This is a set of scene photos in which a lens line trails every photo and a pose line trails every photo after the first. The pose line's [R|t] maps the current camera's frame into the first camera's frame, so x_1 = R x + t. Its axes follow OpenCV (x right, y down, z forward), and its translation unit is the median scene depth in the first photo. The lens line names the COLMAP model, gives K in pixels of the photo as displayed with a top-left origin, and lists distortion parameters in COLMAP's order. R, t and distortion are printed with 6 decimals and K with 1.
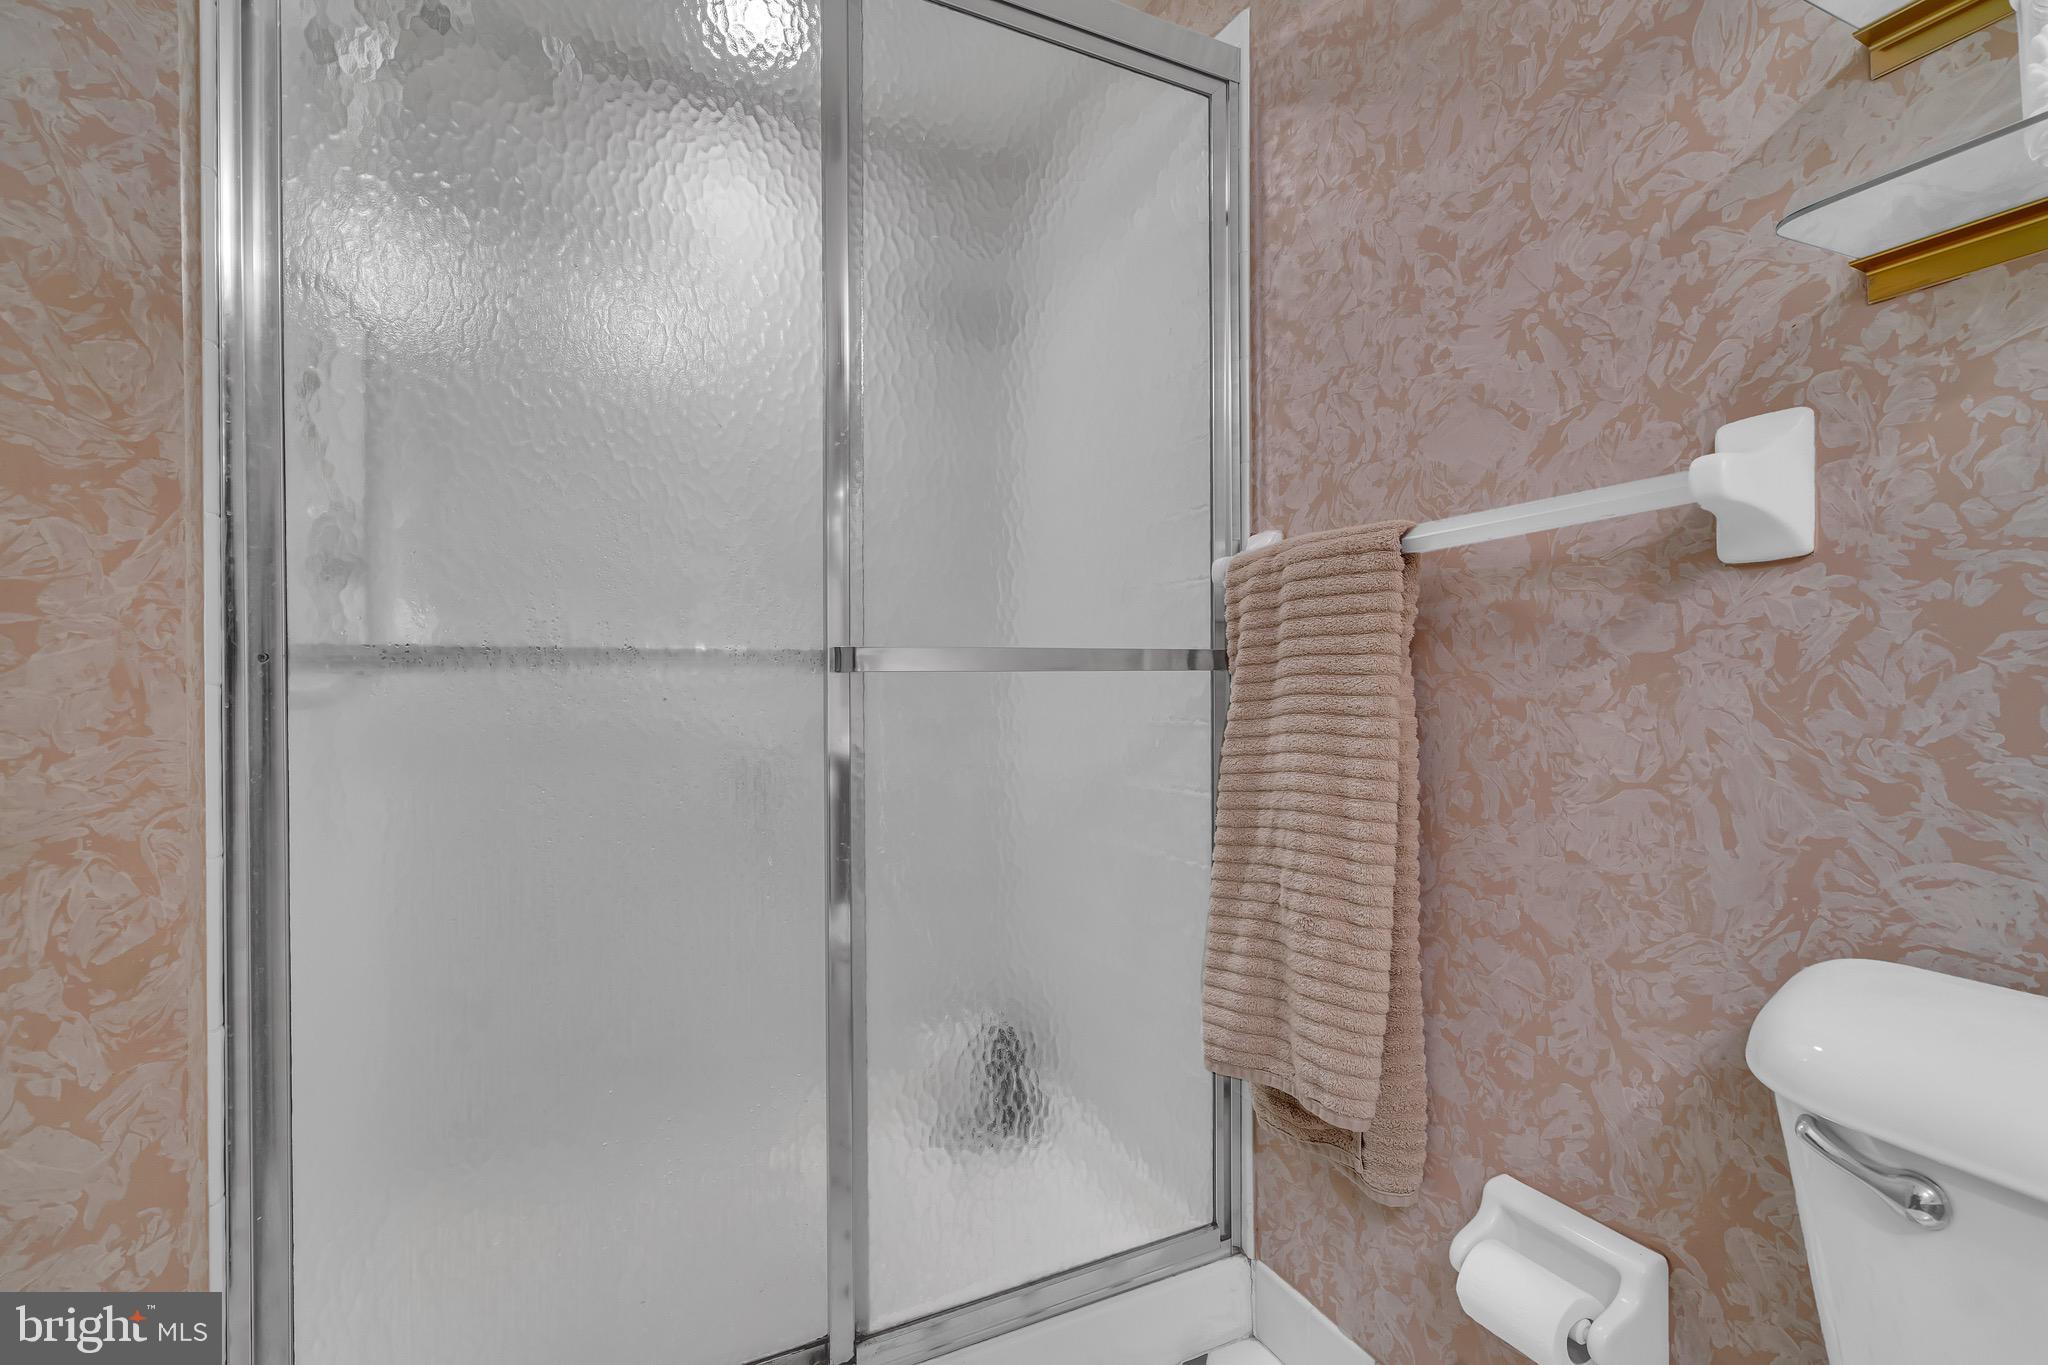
lens RADIAL K [[922.1, 0, 1027.1], [0, 922.1, 686.8], [0, 0, 1]] dist [-0.007227, 0.003023]
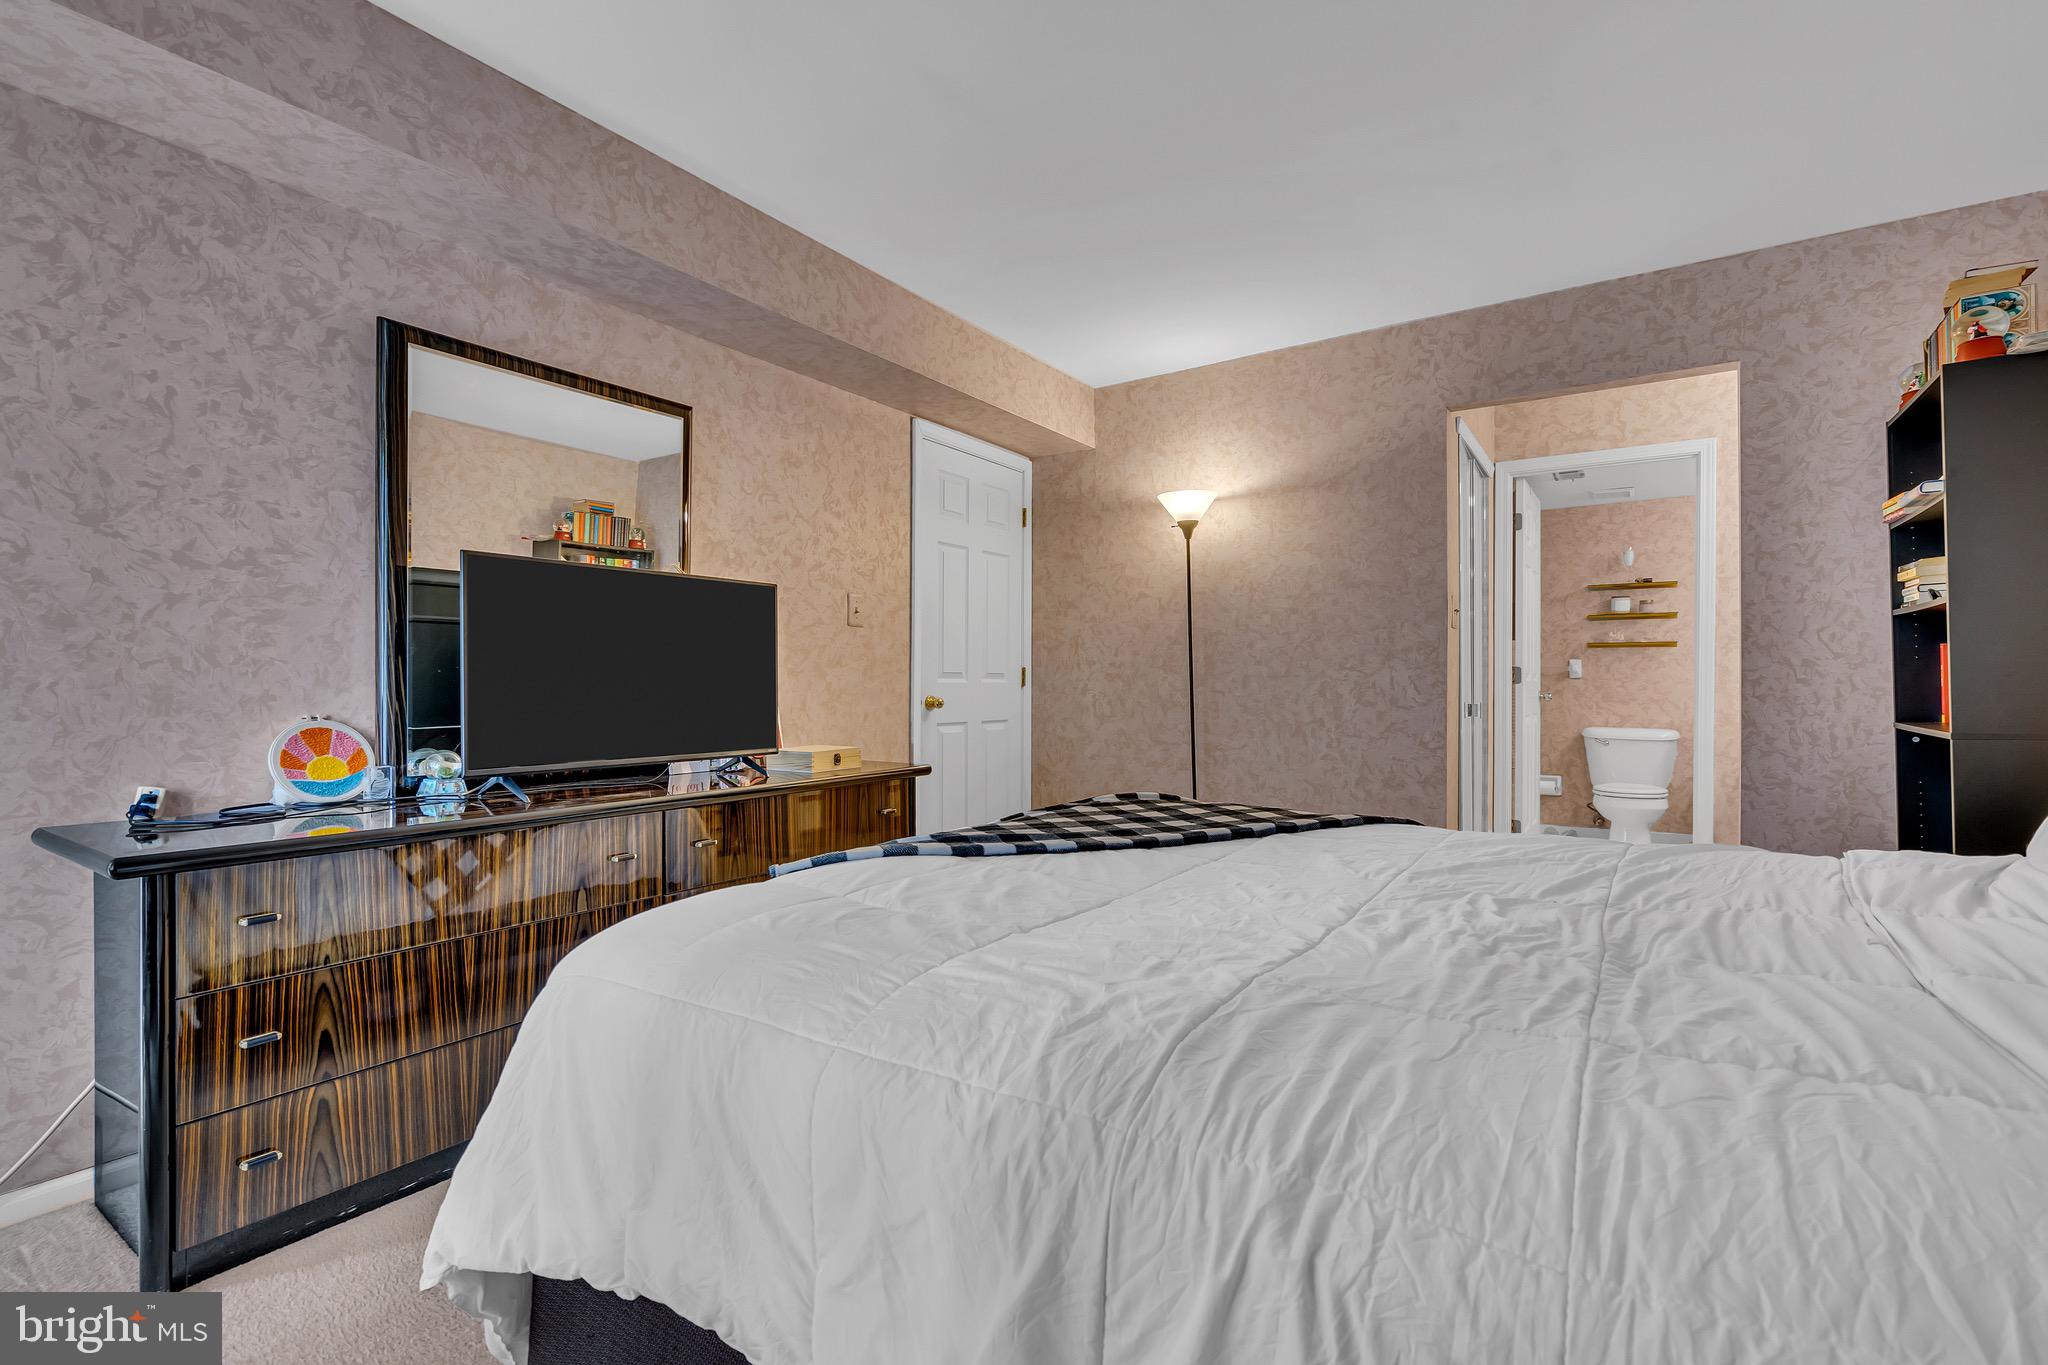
lens RADIAL K [[922.1, 0, 1024.5], [0, 922.1, 682.0], [0, 0, 1]] dist [-0.007227, 0.003023]
pose [[0.859339, 0.007722, 0.511349, -6.107475], [-0.004836, 0.999964, -0.006975, -0.025386], [-0.511384, 0.003521, 0.859345, -2.802104]]
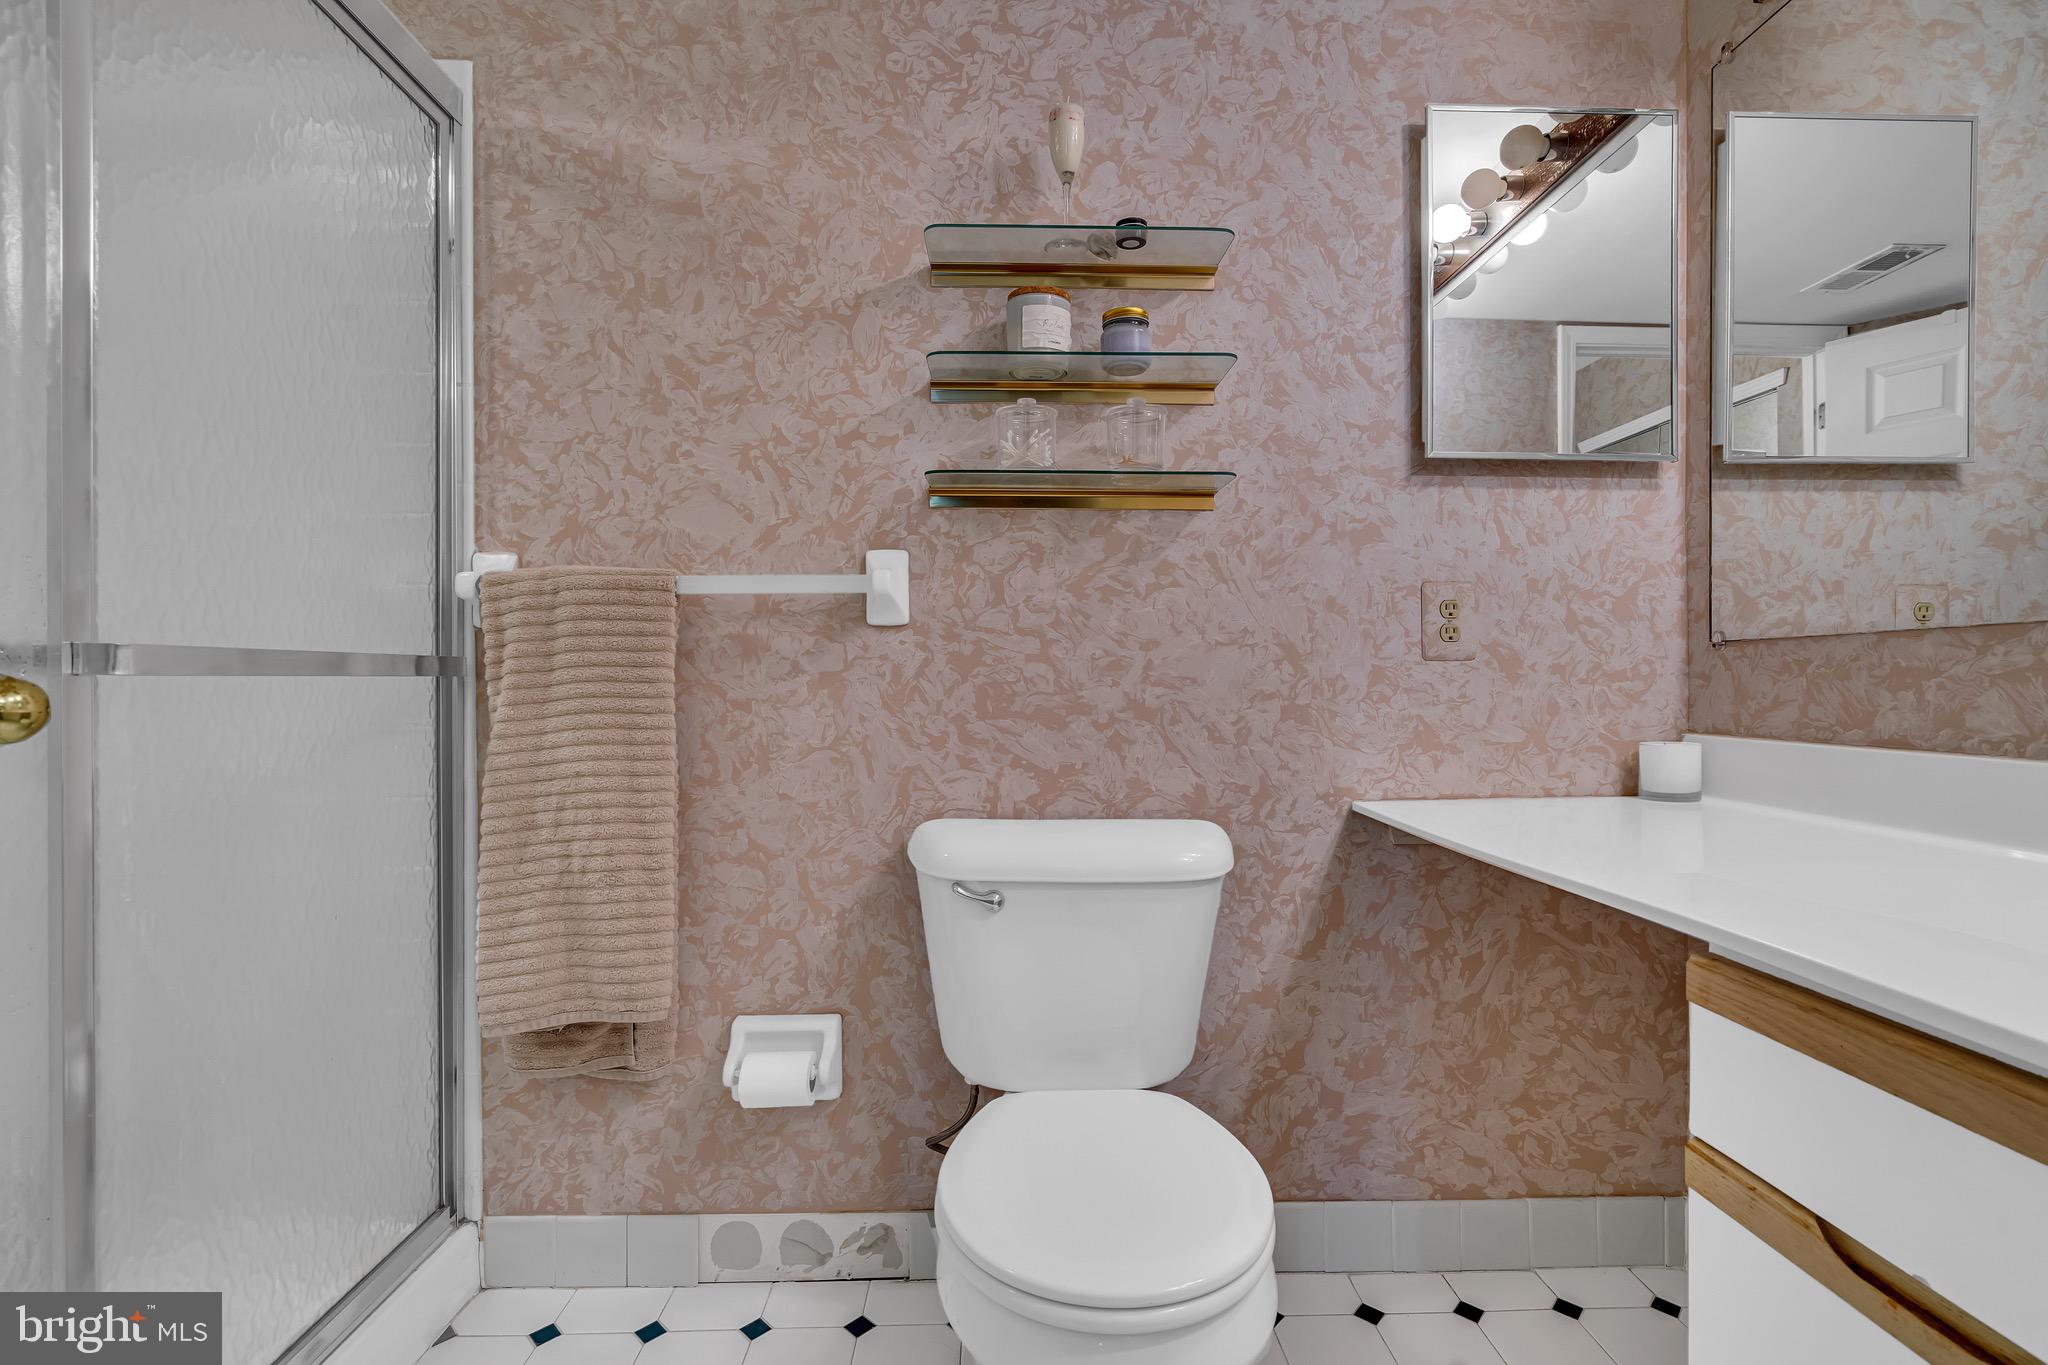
lens RADIAL K [[922.1, 0, 1030.3], [0, 922.1, 686.3], [0, 0, 1]] dist [-0.007227, 0.003023]
pose [[0.407847, 0.002553, 0.913047, -0.726256], [0.001327, 0.999993, -0.003388, -0.002422], [-0.913049, 0.002593, 0.407841, -0.054092]]
